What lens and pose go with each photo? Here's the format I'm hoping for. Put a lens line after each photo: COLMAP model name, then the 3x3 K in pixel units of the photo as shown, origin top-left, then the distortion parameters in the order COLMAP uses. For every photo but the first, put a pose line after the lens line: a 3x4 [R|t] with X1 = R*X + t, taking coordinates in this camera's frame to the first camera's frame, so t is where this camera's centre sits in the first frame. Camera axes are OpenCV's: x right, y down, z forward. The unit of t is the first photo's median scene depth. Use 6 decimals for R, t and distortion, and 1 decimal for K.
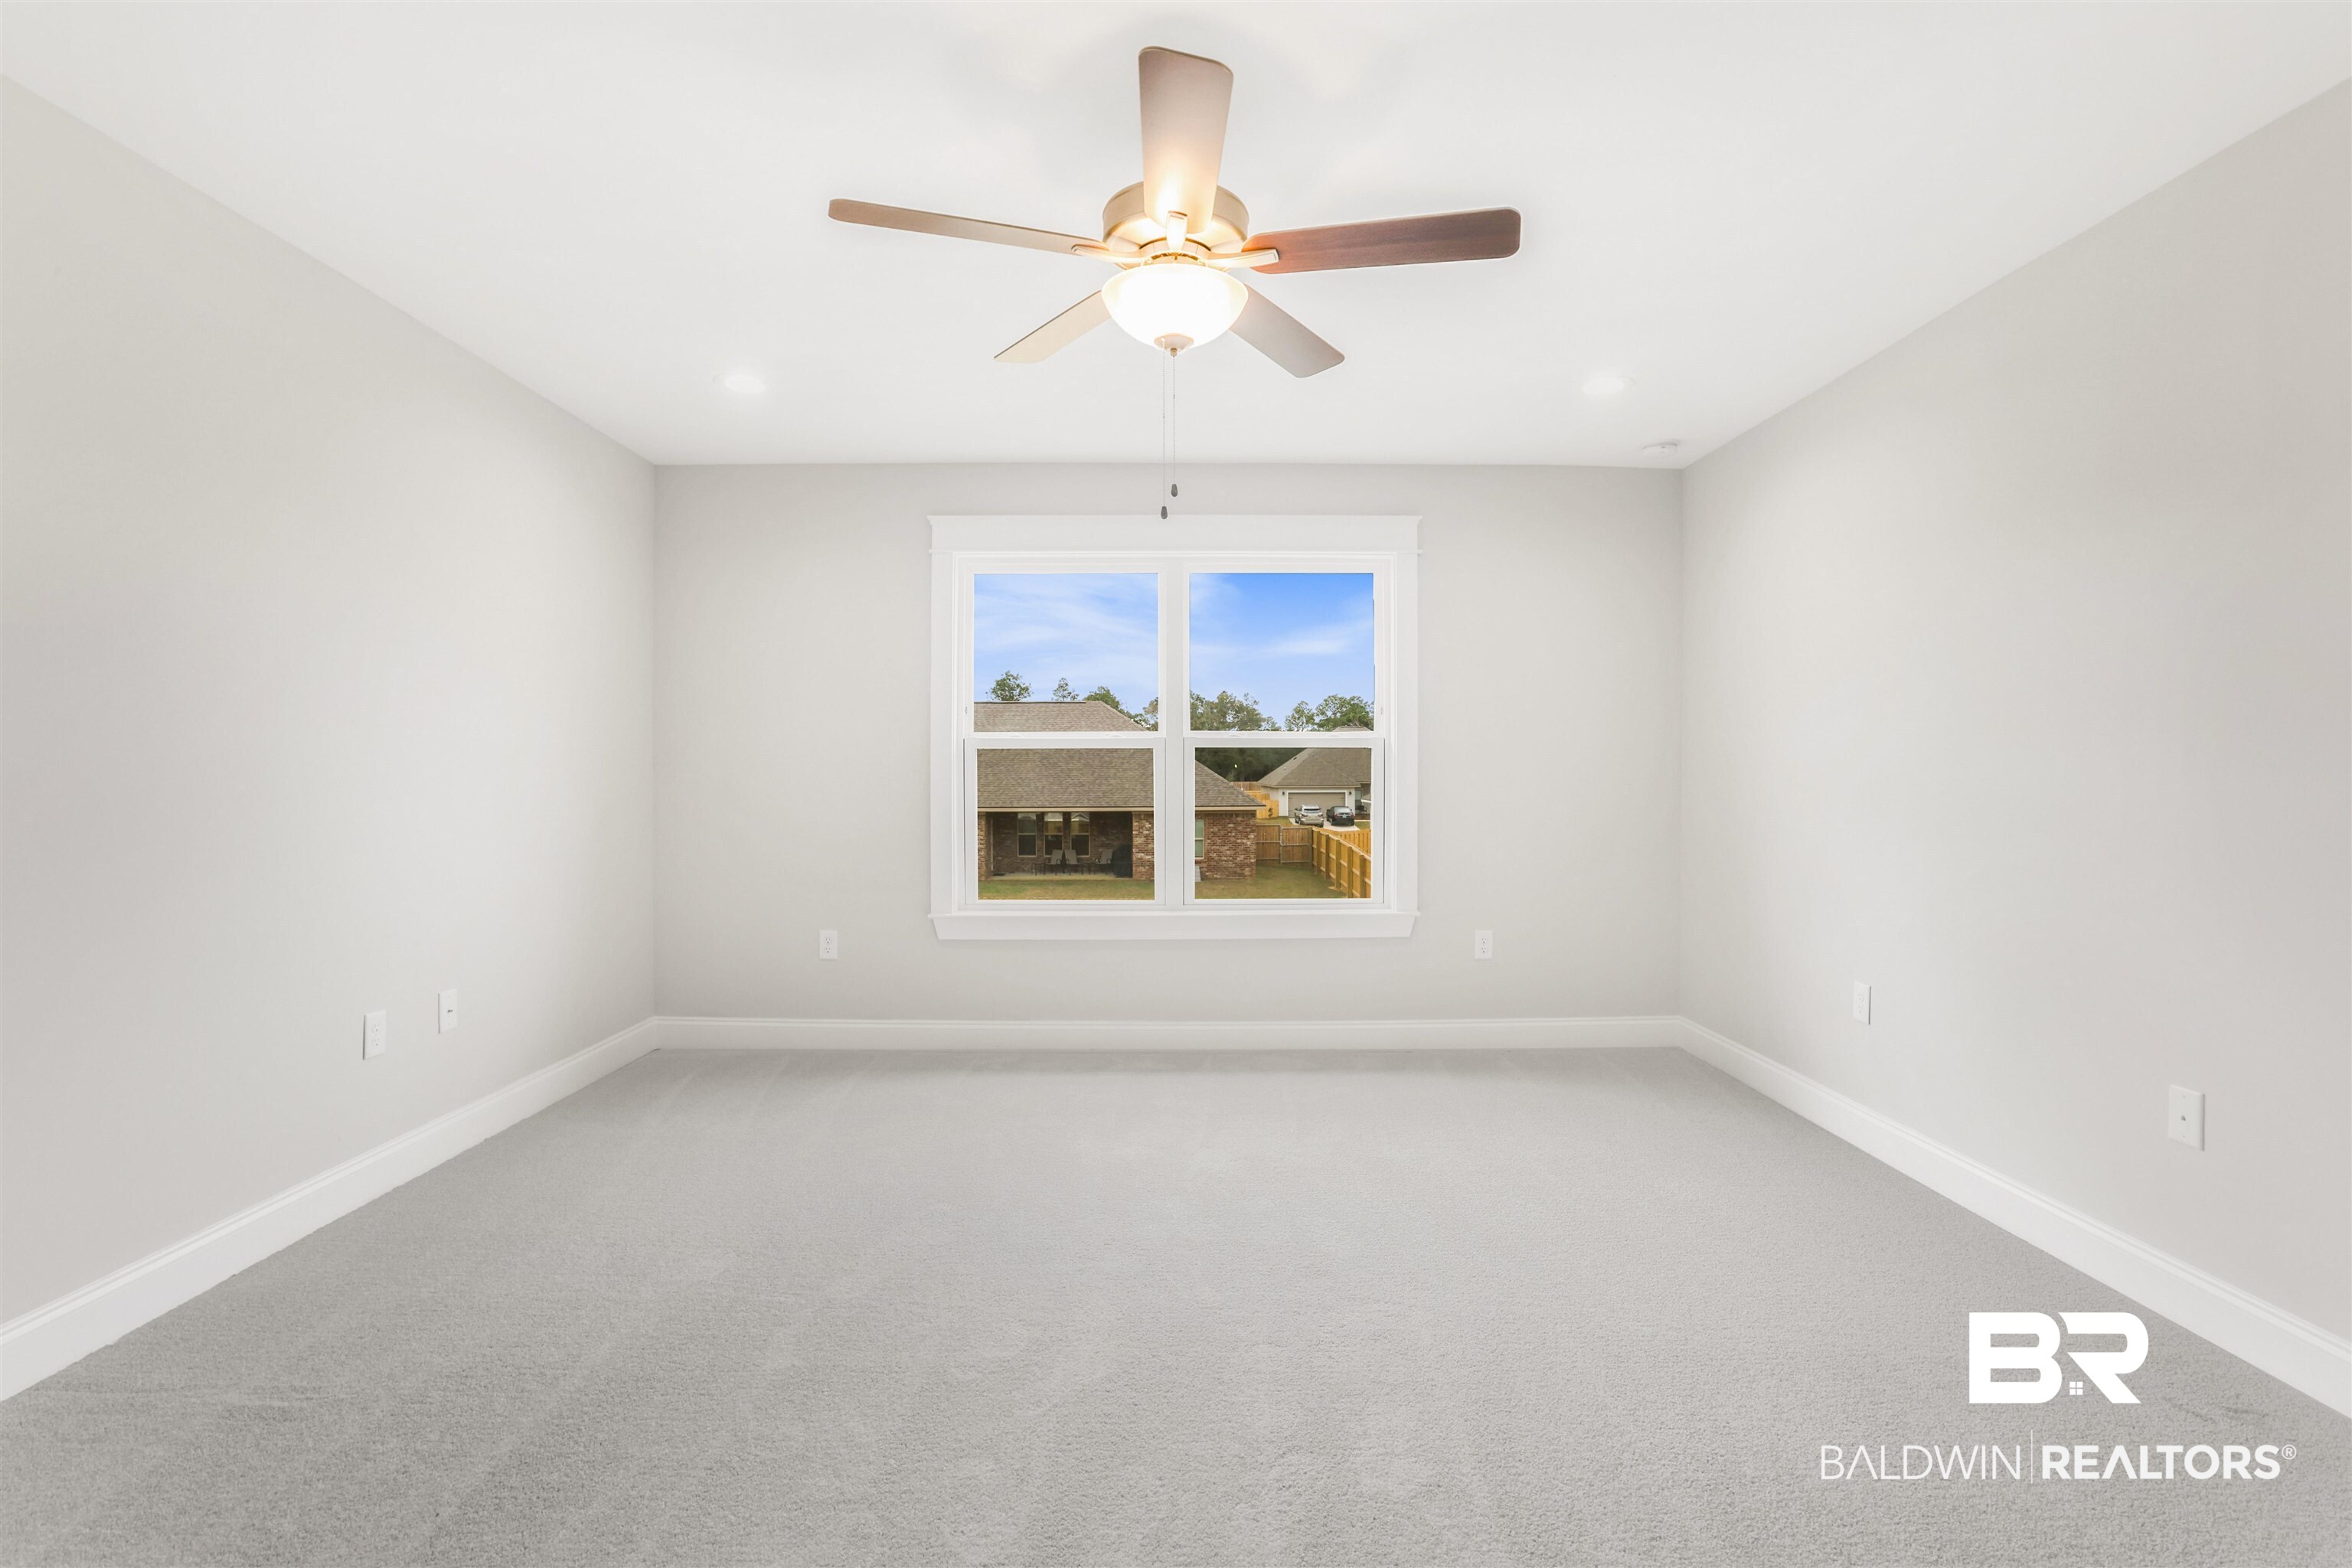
lens RADIAL K [[1088.6, 0, 1160.9], [0, 1088.6, 753.7], [0, 0, 1]] dist [-0.022815, -0.000105]
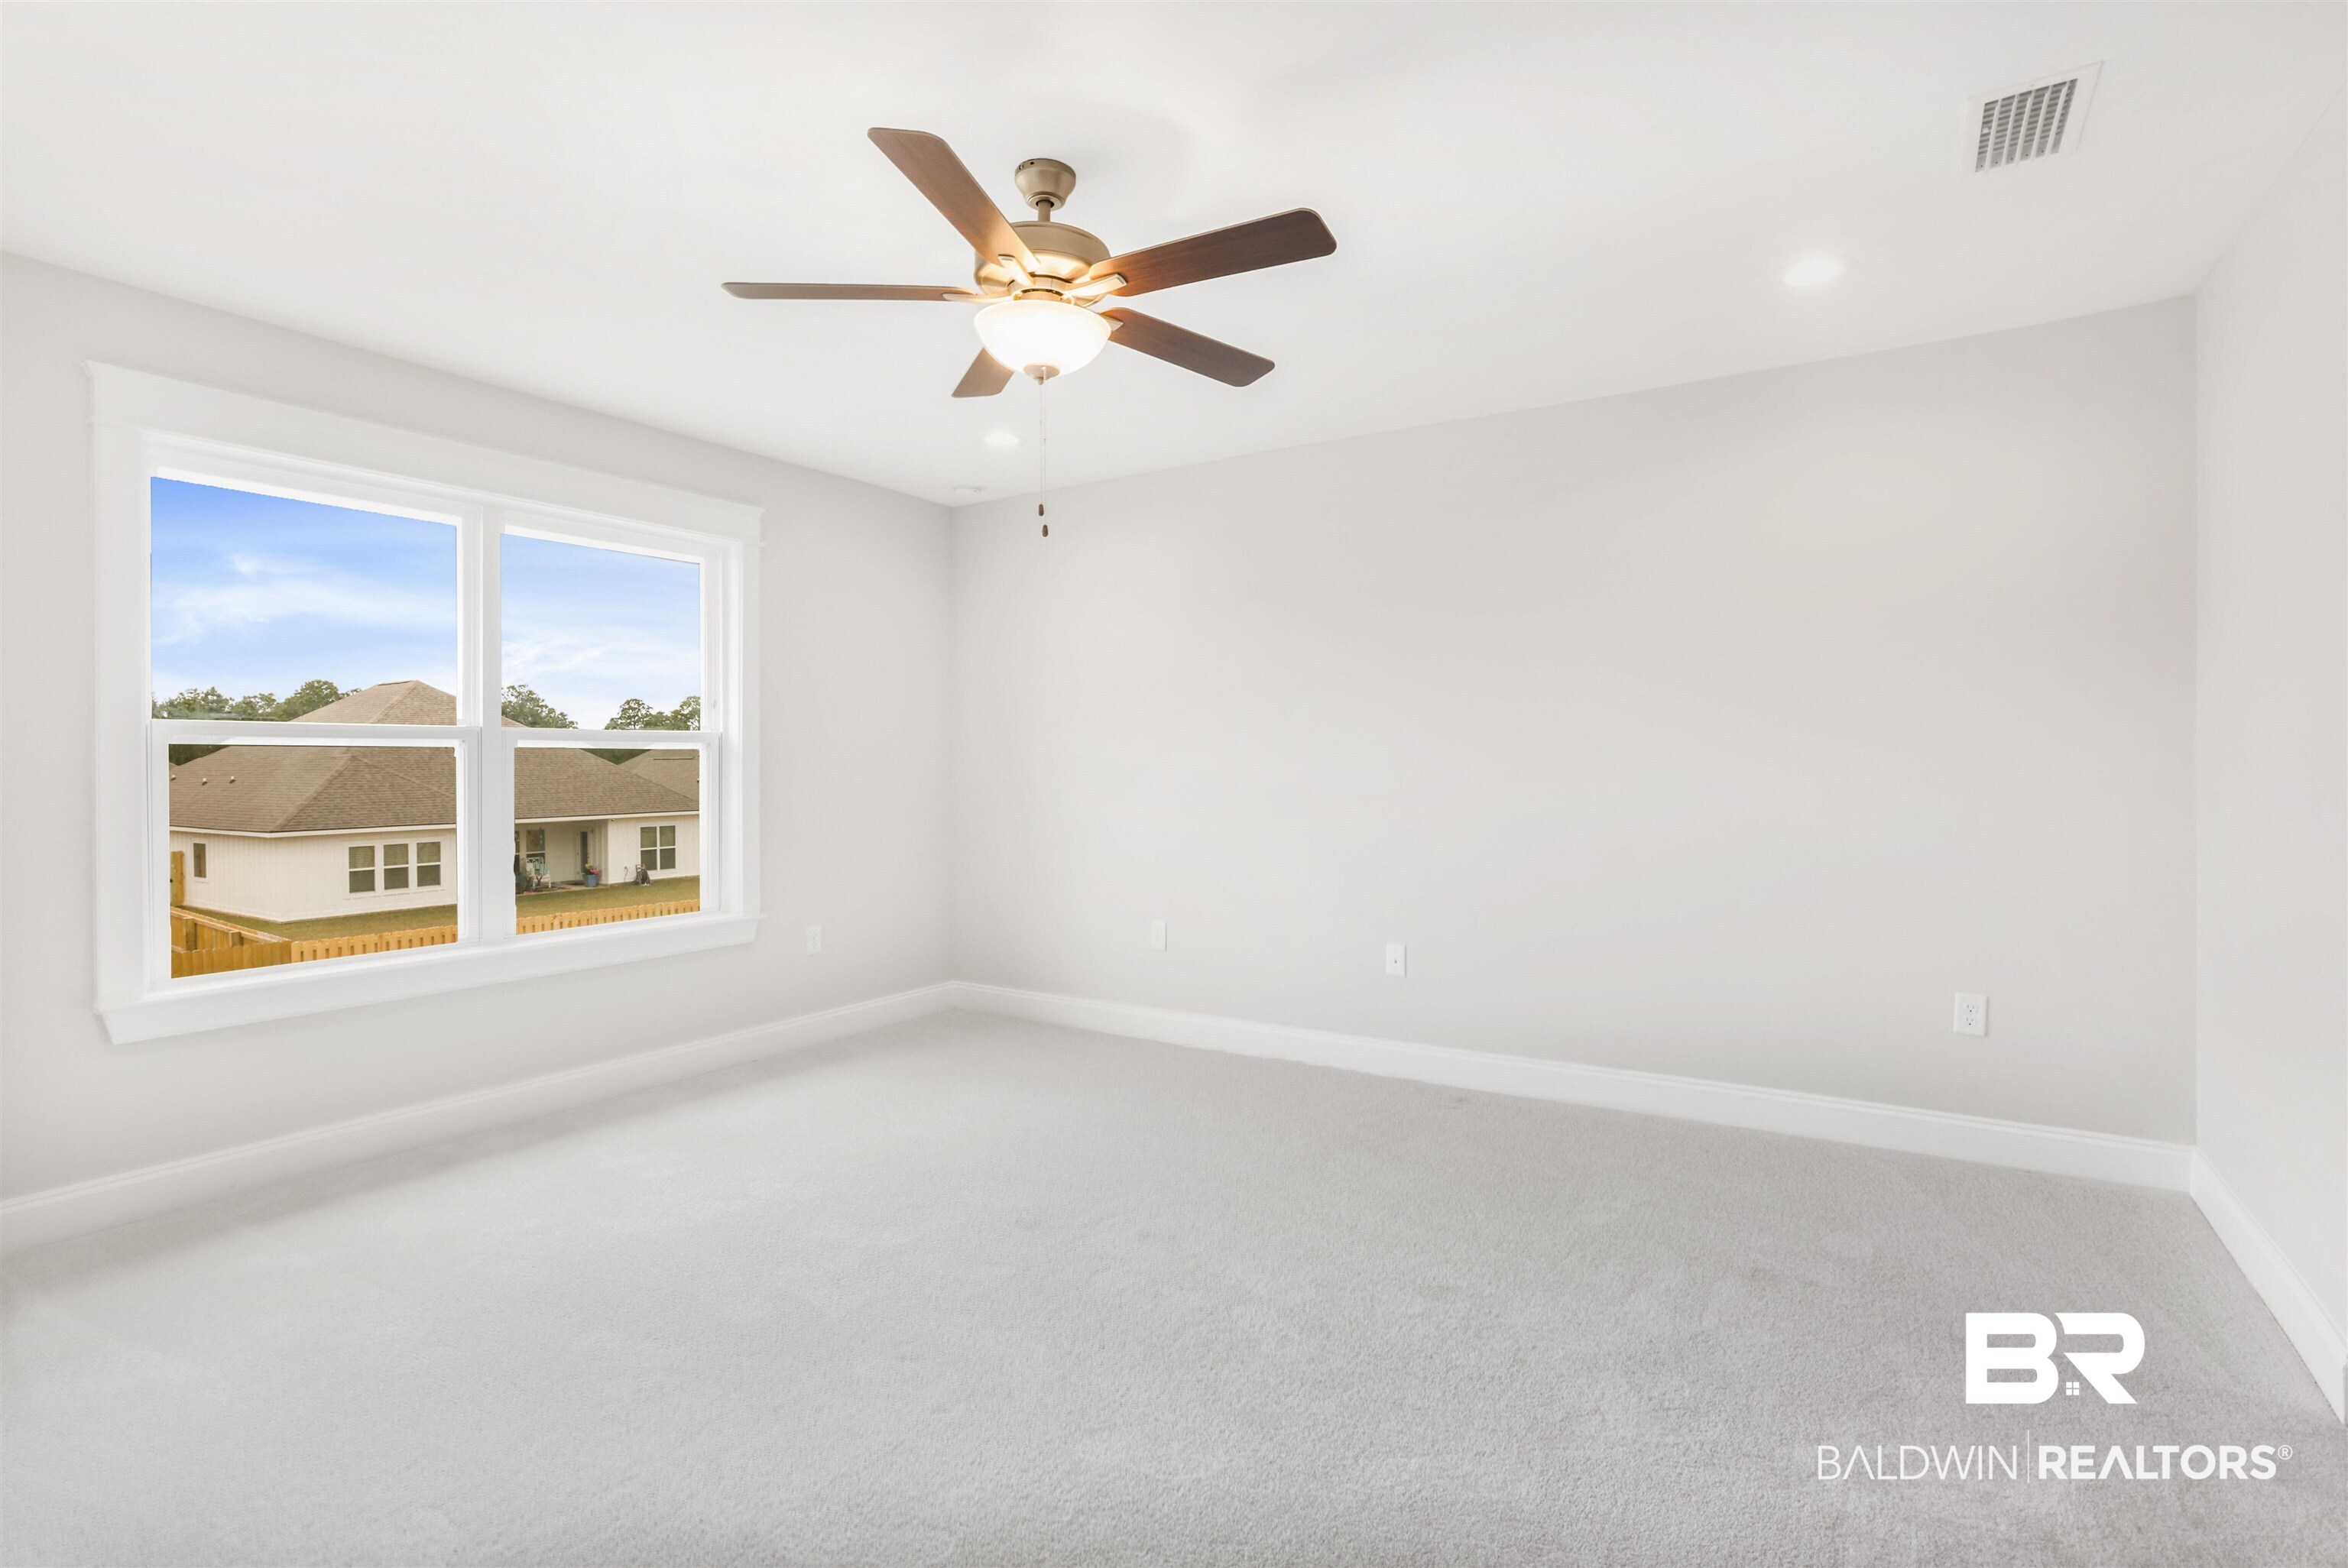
lens RADIAL K [[1132.0, 0, 1173.3], [0, 1132.0, 735.4], [0, 0, 1]] dist [-0.002438, -0.000336]
pose [[0.572706, 0.013873, 0.819643, -0.384992], [-0.001595, 0.999874, -0.015809, 0.000389], [-0.819759, 0.007746, 0.572656, 0.112922]]
